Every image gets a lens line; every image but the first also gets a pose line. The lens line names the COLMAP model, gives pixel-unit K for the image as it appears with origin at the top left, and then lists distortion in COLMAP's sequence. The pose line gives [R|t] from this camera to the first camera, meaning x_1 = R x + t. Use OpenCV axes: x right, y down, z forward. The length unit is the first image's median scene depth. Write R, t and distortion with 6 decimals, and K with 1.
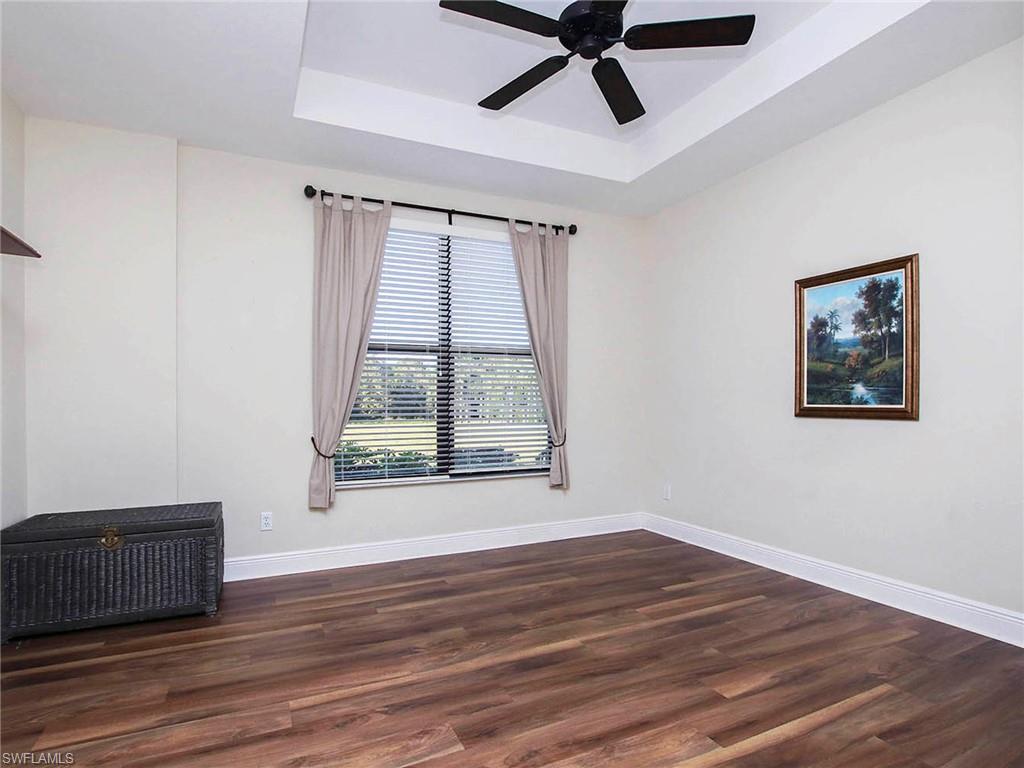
lens RADIAL K [[537.9, 0, 510.6], [0, 537.9, 394.6], [0, 0, 1]] dist [-0.032615, -0.001045]
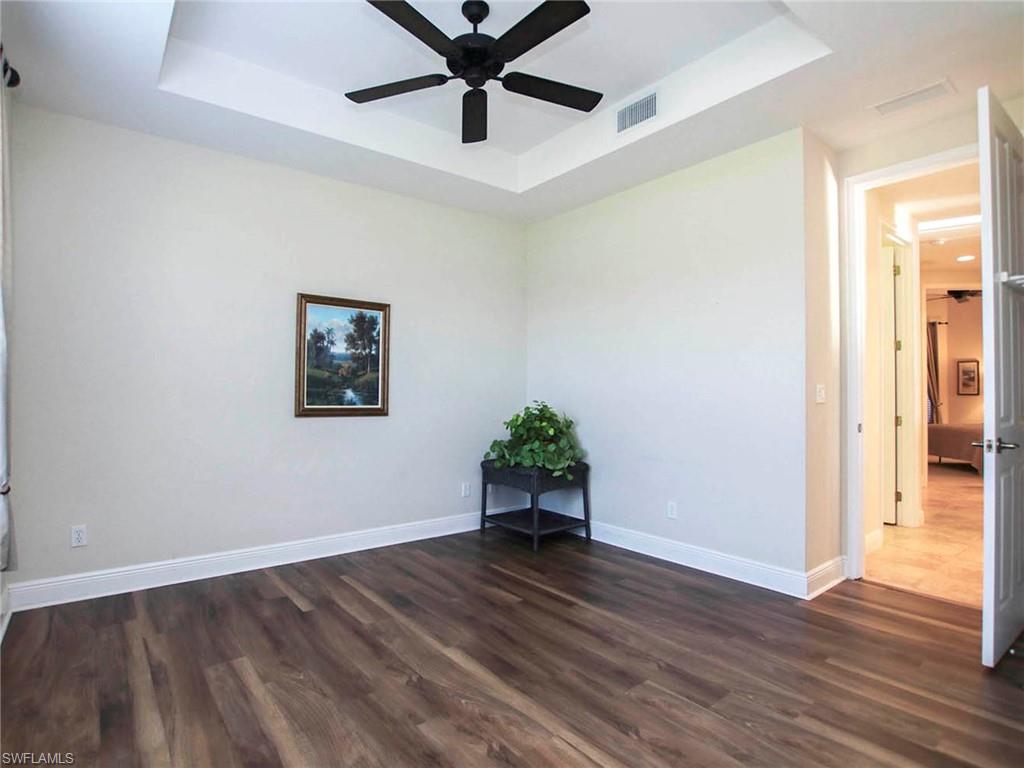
lens RADIAL K [[537.9, 0, 510.6], [0, 537.9, 394.6], [0, 0, 1]] dist [-0.032615, -0.001045]
pose [[-0.241581, 0.005735, 0.970364, -0.722050], [-0.019841, 0.999744, -0.010848, -0.001328], [-0.970178, -0.021874, -0.241406, 0.944929]]
